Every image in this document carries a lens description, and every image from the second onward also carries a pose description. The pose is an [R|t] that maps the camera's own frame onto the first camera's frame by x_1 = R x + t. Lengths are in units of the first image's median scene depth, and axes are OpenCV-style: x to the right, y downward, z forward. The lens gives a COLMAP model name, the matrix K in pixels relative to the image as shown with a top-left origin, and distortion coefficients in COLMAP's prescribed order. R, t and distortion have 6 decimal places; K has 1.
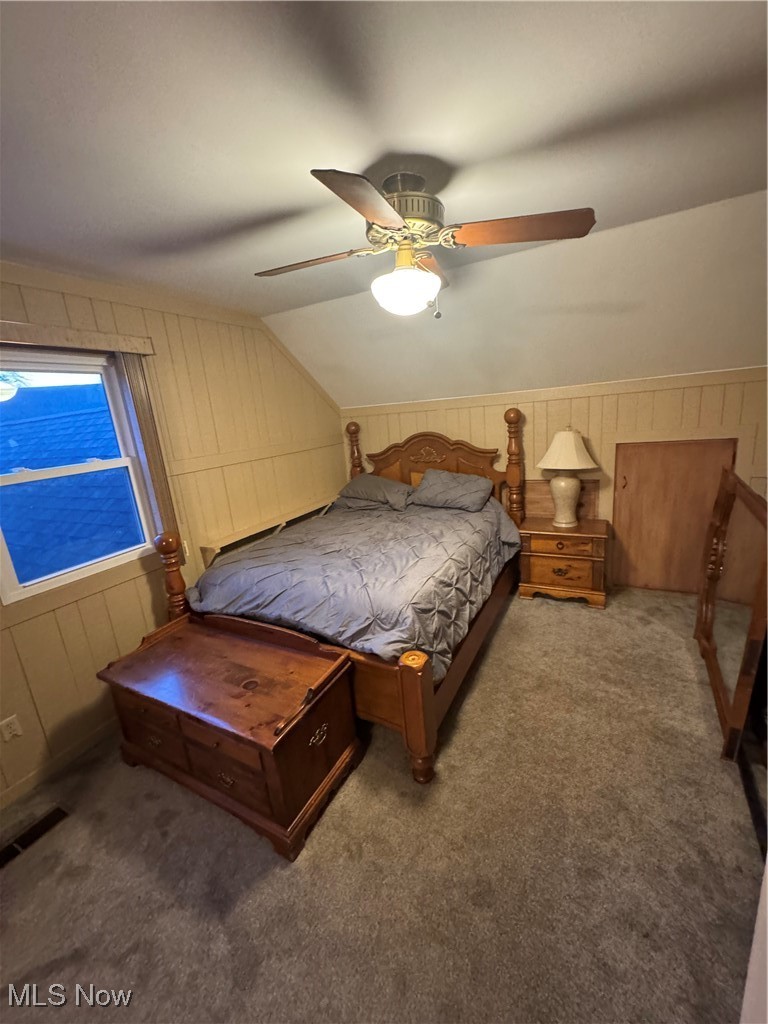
lens RADIAL K [[410.6, 0, 385.1], [0, 410.6, 512.4], [0, 0, 1]] dist [-0.000057, -0.000004]
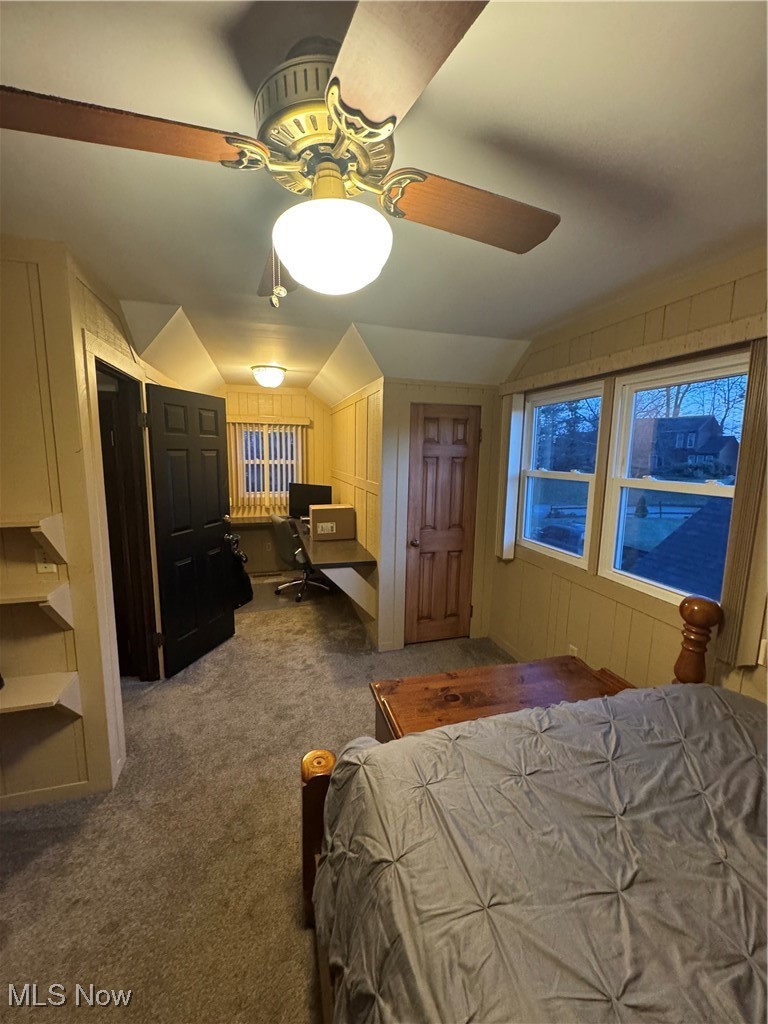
lens RADIAL K [[410.6, 0, 384.1], [0, 410.6, 511.4], [0, 0, 1]] dist [-0.000057, -0.000004]
pose [[-0.713319, 0.169832, -0.679951, 0.369014], [-0.124245, 0.924183, 0.361176, -0.320305], [0.689739, 0.342114, -0.638137, 1.217862]]
